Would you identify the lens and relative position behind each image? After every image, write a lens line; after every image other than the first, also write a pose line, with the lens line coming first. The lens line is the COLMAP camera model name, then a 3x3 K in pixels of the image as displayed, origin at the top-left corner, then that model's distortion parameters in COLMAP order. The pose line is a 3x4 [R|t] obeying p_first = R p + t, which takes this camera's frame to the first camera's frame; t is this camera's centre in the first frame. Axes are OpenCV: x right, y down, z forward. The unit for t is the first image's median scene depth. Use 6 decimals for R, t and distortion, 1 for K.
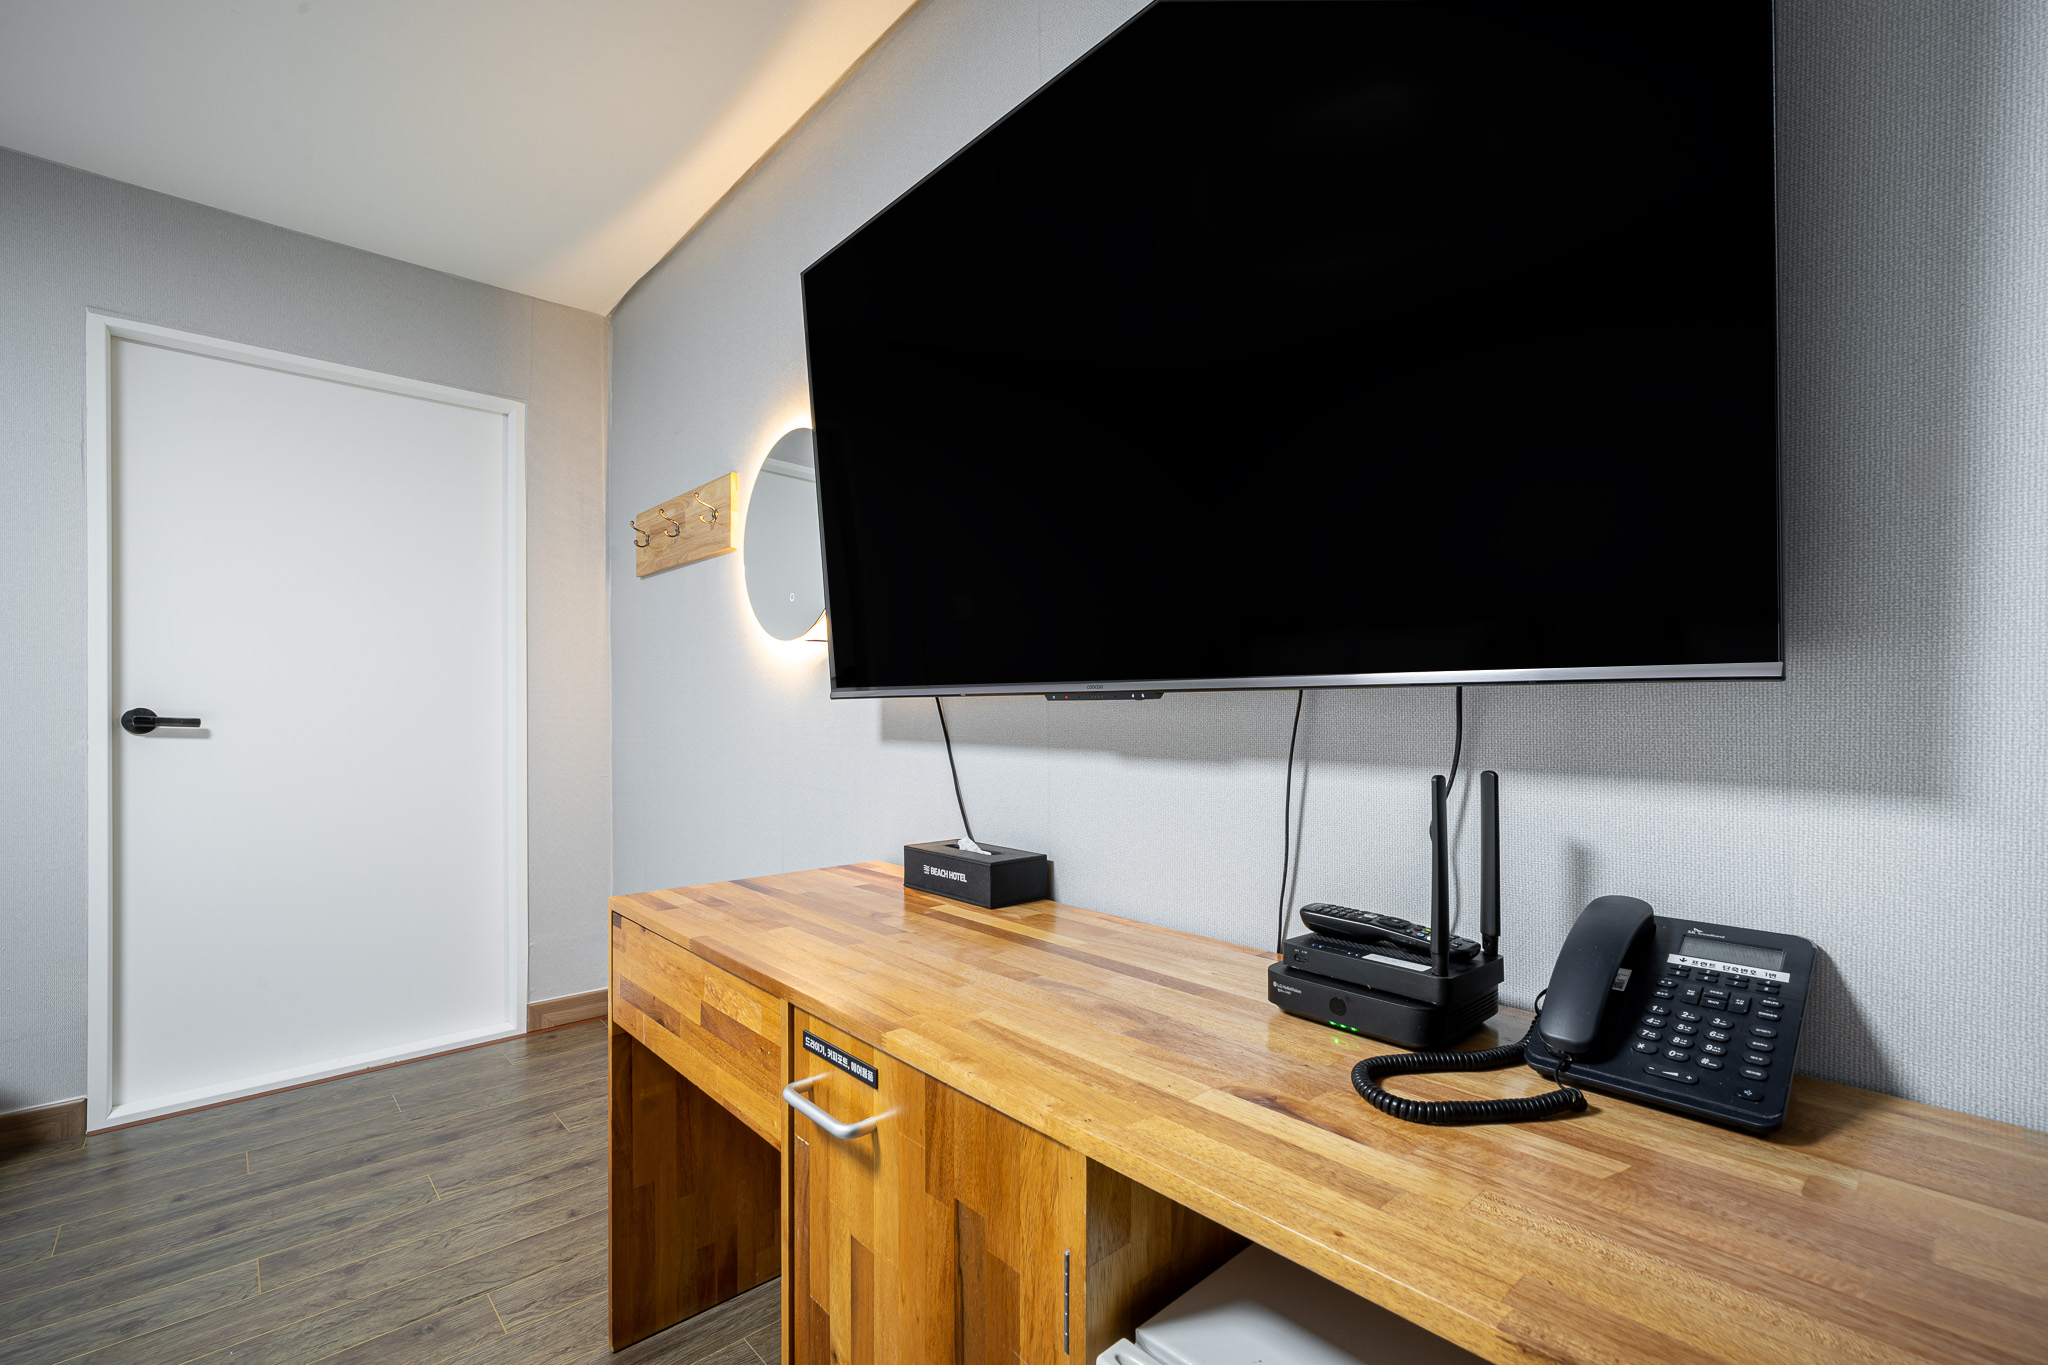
lens RADIAL K [[897.3, 0, 1029.1], [0, 897.3, 708.4], [0, 0, 1]] dist [-0.001547, -0.000501]
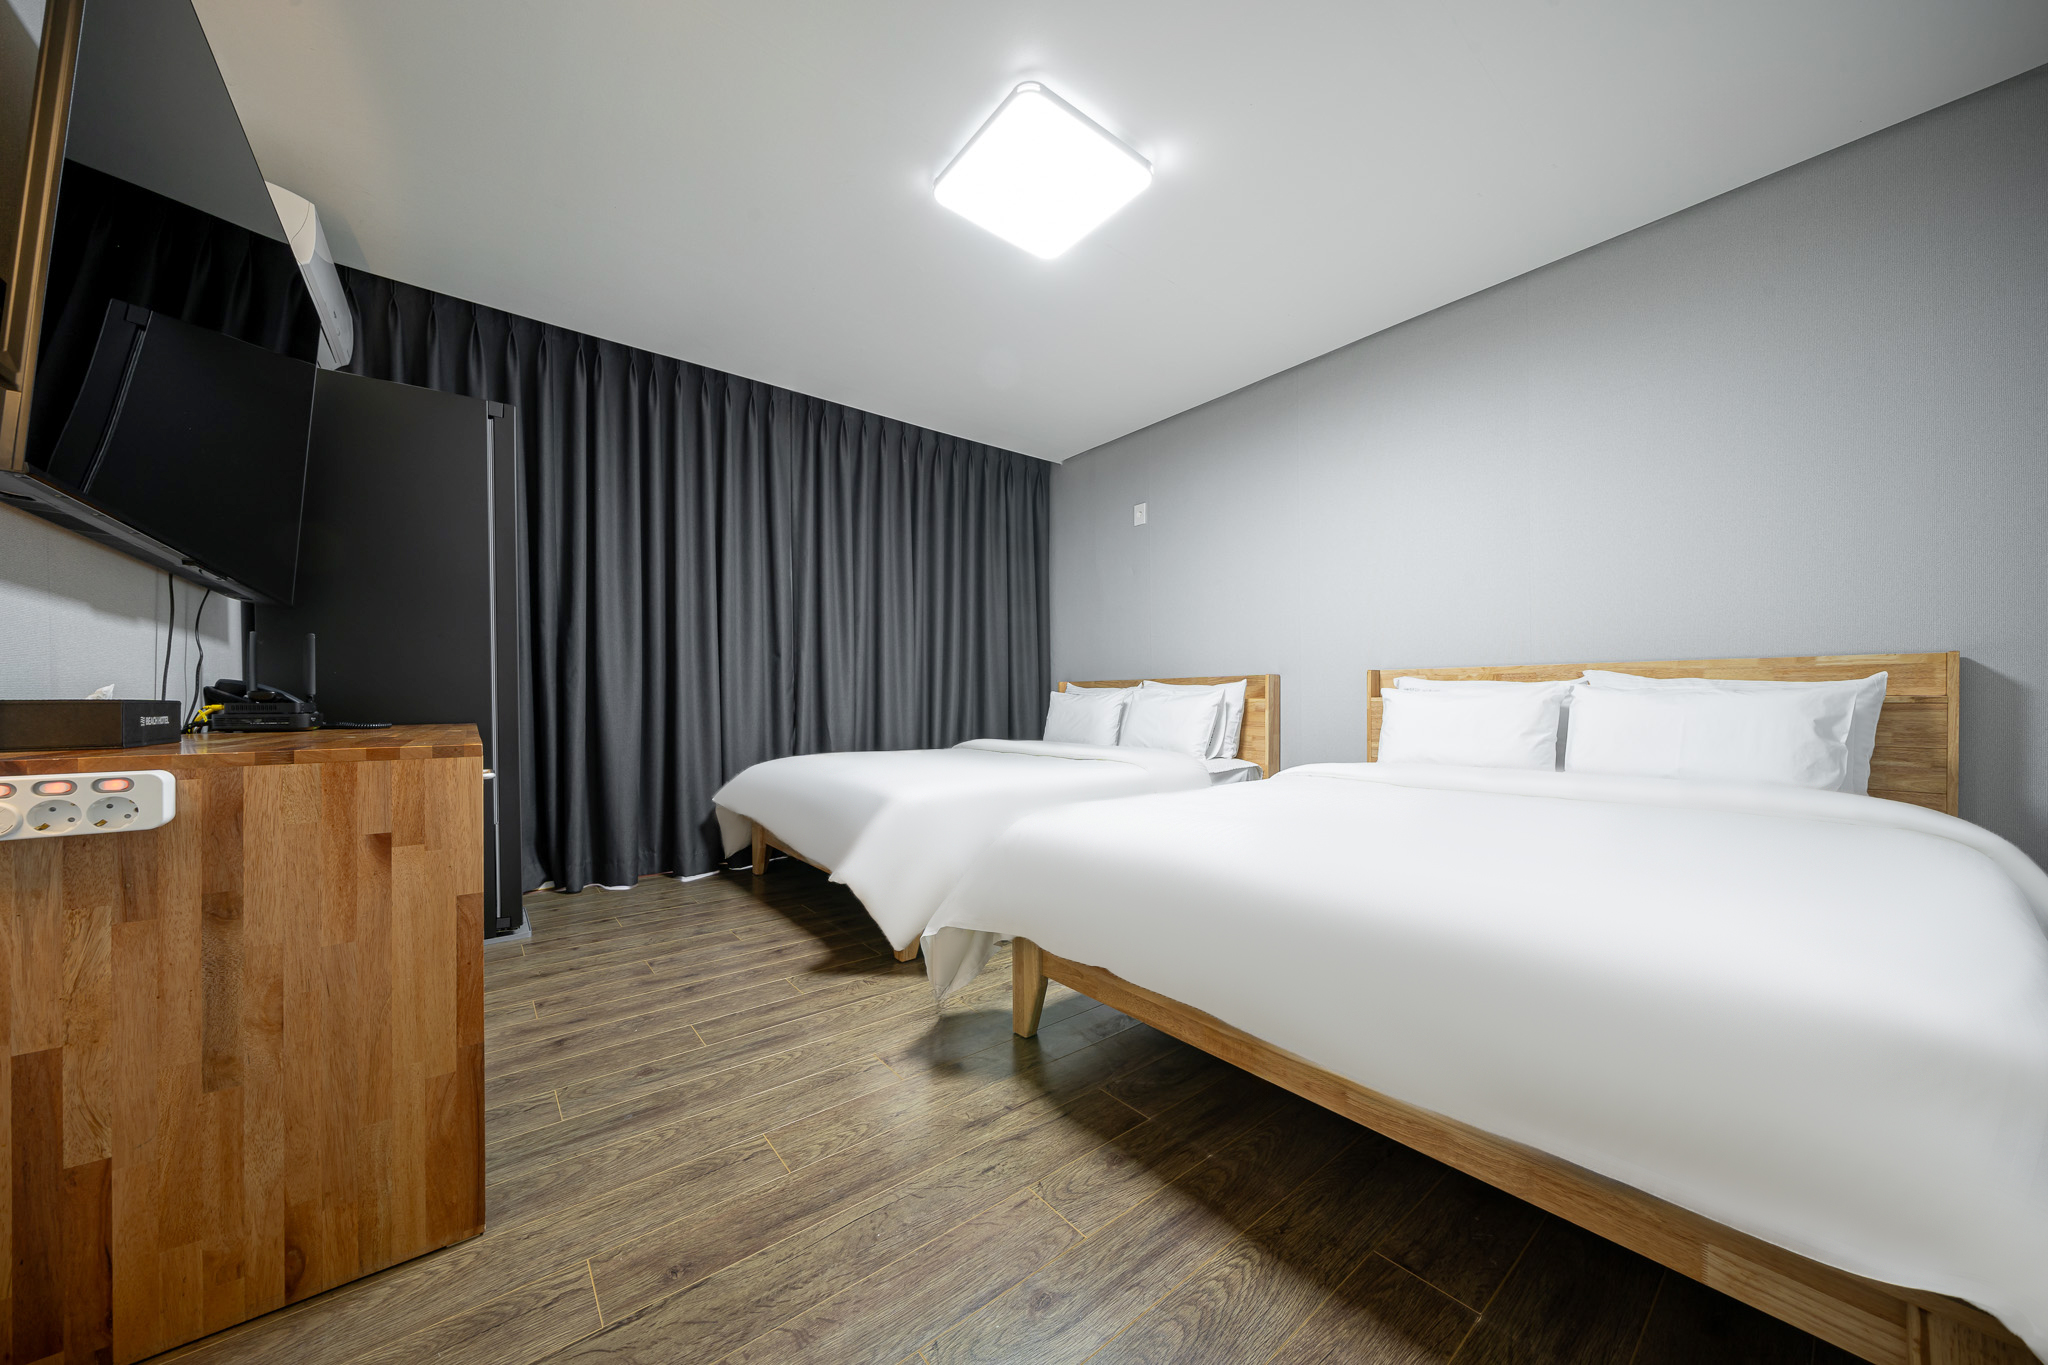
lens RADIAL K [[692.1, 0, 1016.4], [0, 692.1, 706.8], [0, 0, 1]] dist [0.000151, 0.000068]
pose [[-0.997776, 0.004482, 0.066504, -0.686737], [0.004925, 0.999967, 0.006507, 0.107756], [-0.066473, 0.006820, -0.997765, 1.076825]]
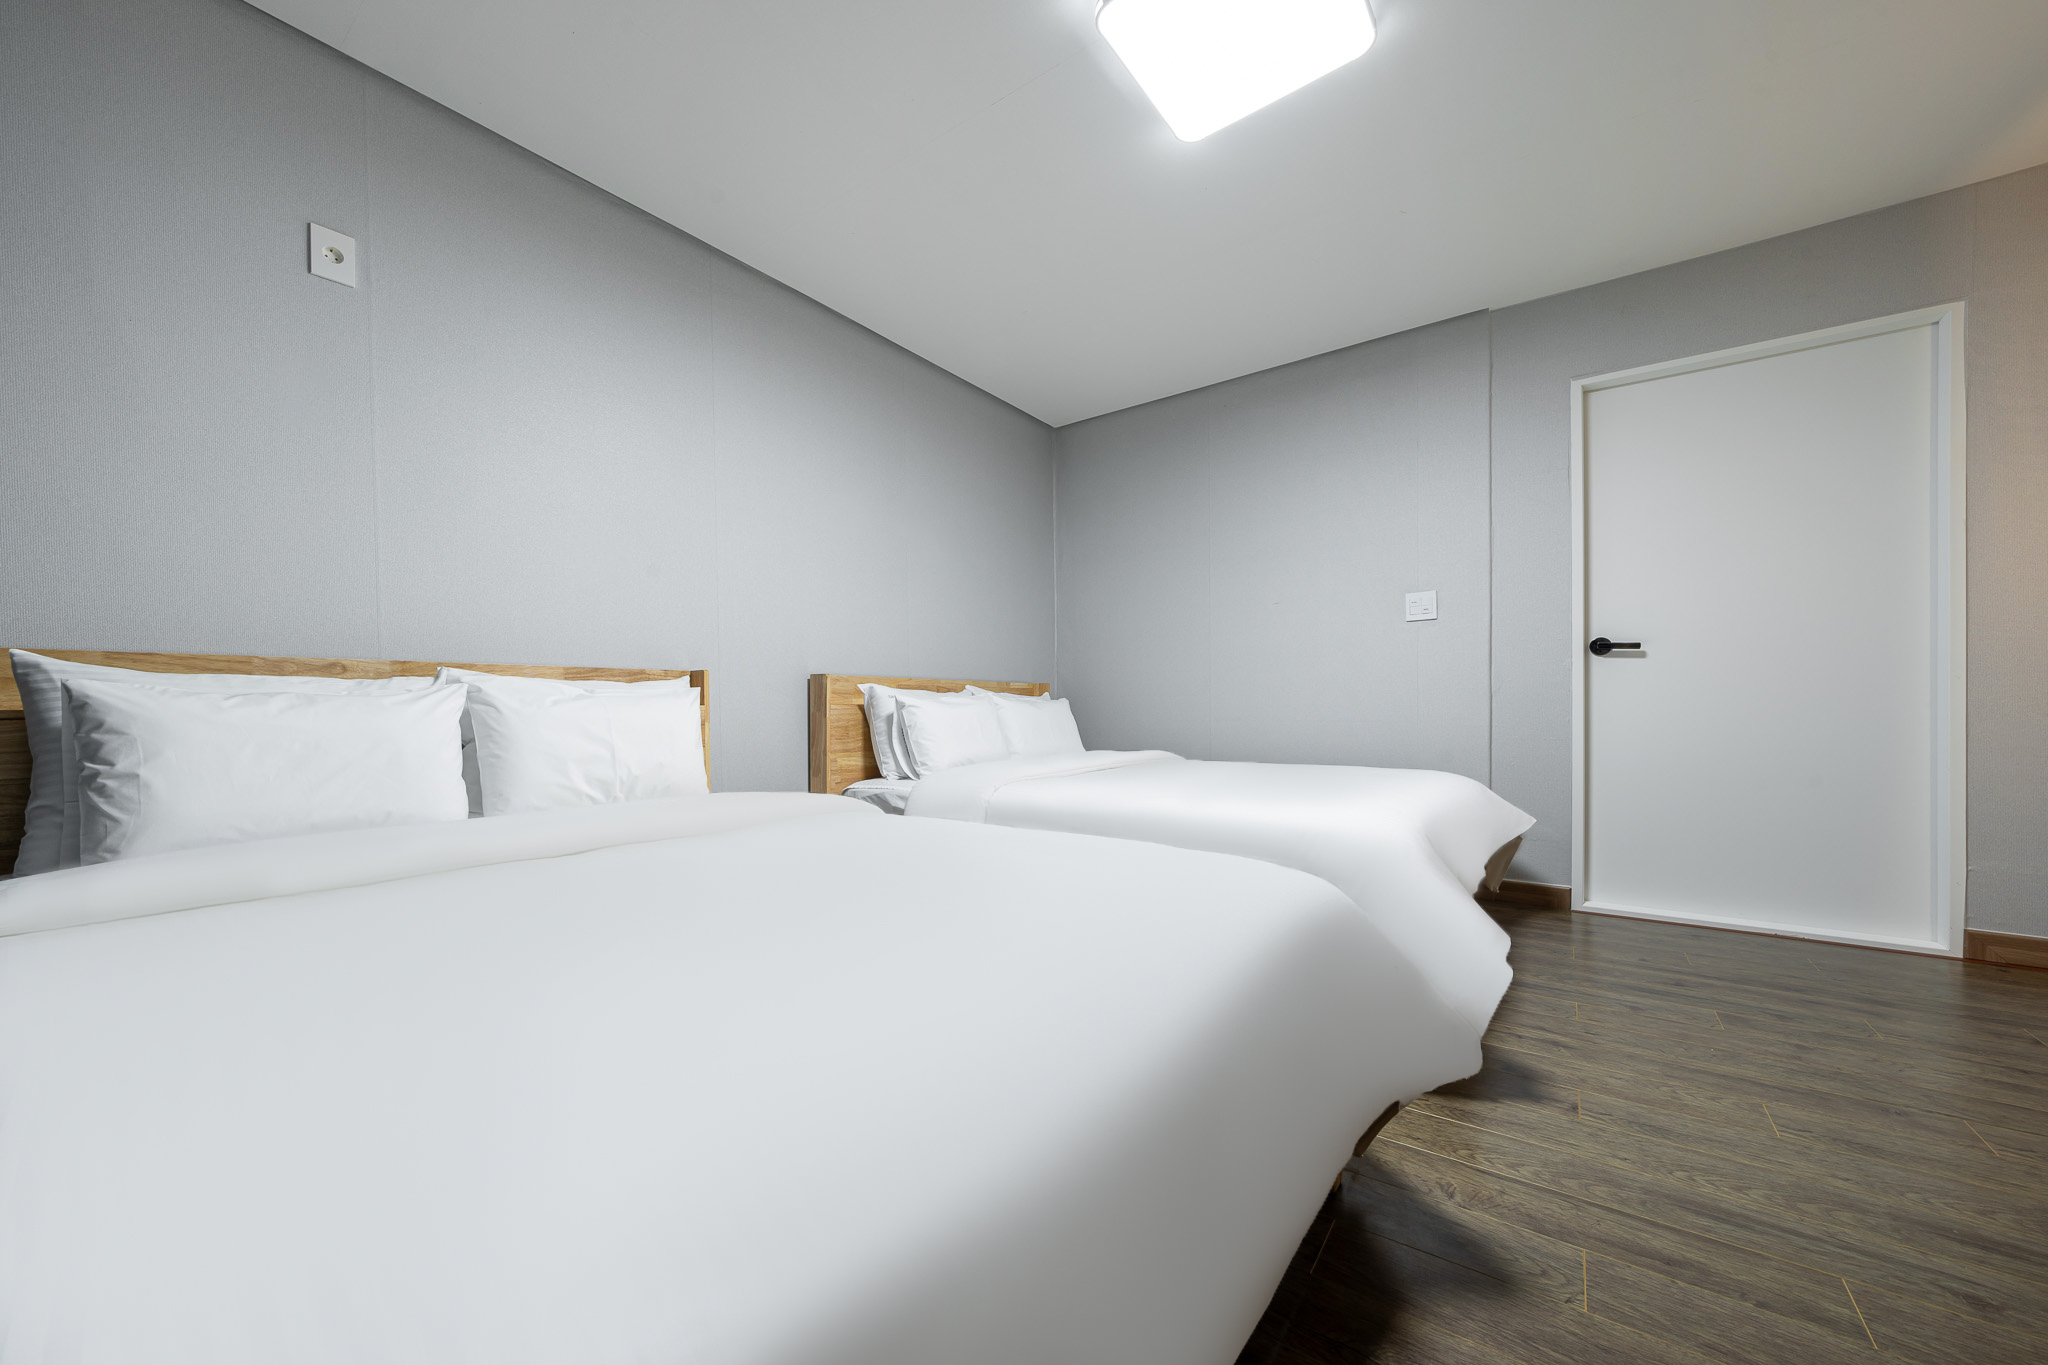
lens RADIAL K [[748.7, 0, 1019.5], [0, 748.7, 715.9], [0, 0, 1]] dist [0.000689, 0.000431]
pose [[0.200890, 0.013666, -0.979519, 0.028135], [0.009988, 0.999822, 0.015998, 0.102646], [0.979563, -0.012998, 0.200718, -0.196074]]
